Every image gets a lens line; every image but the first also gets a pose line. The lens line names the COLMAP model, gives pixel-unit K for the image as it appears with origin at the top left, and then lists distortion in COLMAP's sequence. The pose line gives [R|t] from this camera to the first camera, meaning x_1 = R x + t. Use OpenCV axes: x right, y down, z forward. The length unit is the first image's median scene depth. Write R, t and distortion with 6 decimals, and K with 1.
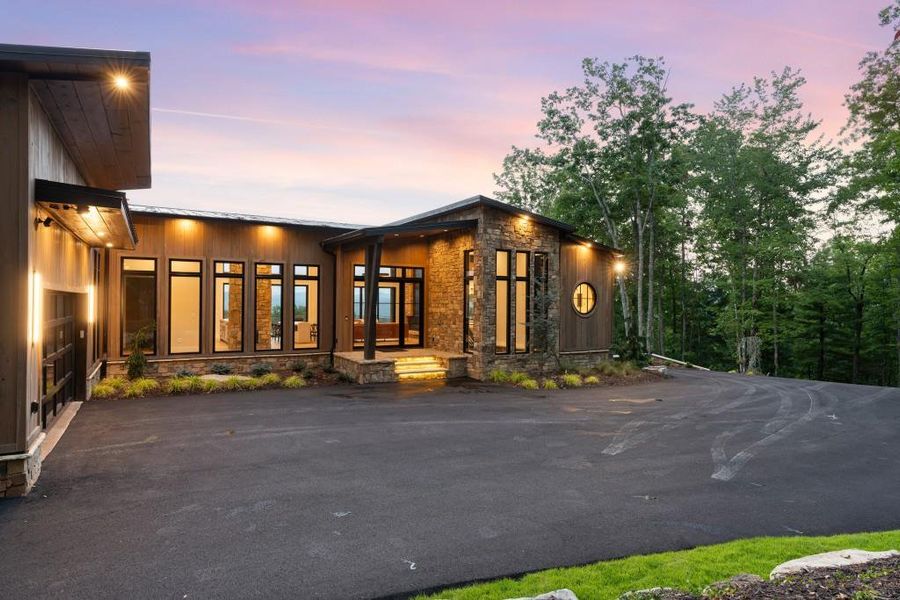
lens RADIAL K [[515.1, 0, 445.7], [0, 515.1, 299.7], [0, 0, 1]] dist [-0.000883, 0.002148]
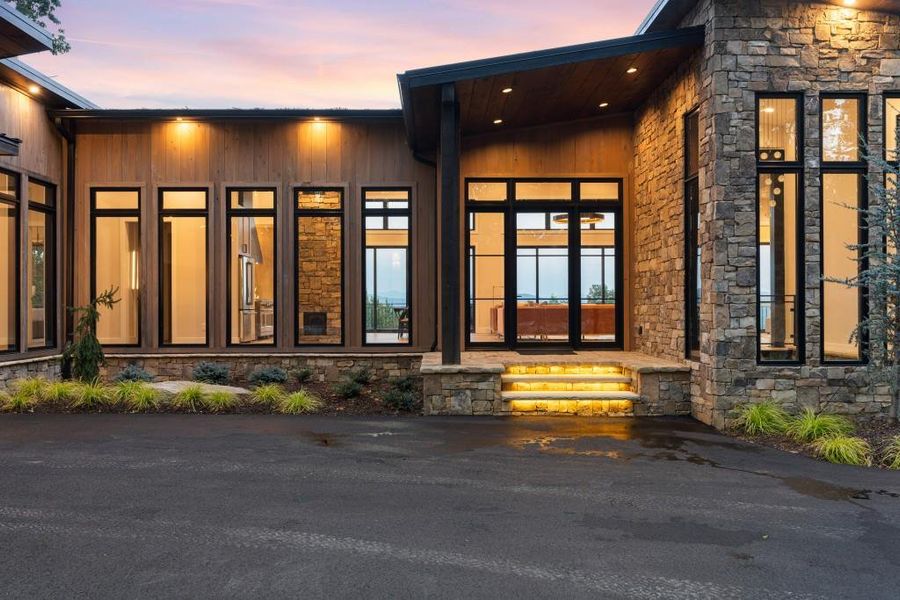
lens RADIAL K [[704.3, 0, 450.0], [0, 704.3, 300.0], [0, 0, 1]] dist [0.003721, 0.003627]
pose [[0.872042, -0.014687, -0.489211, 0.153305], [0.011960, 0.999891, -0.008699, 0.059754], [0.489286, 0.001735, 0.872122, 0.420515]]
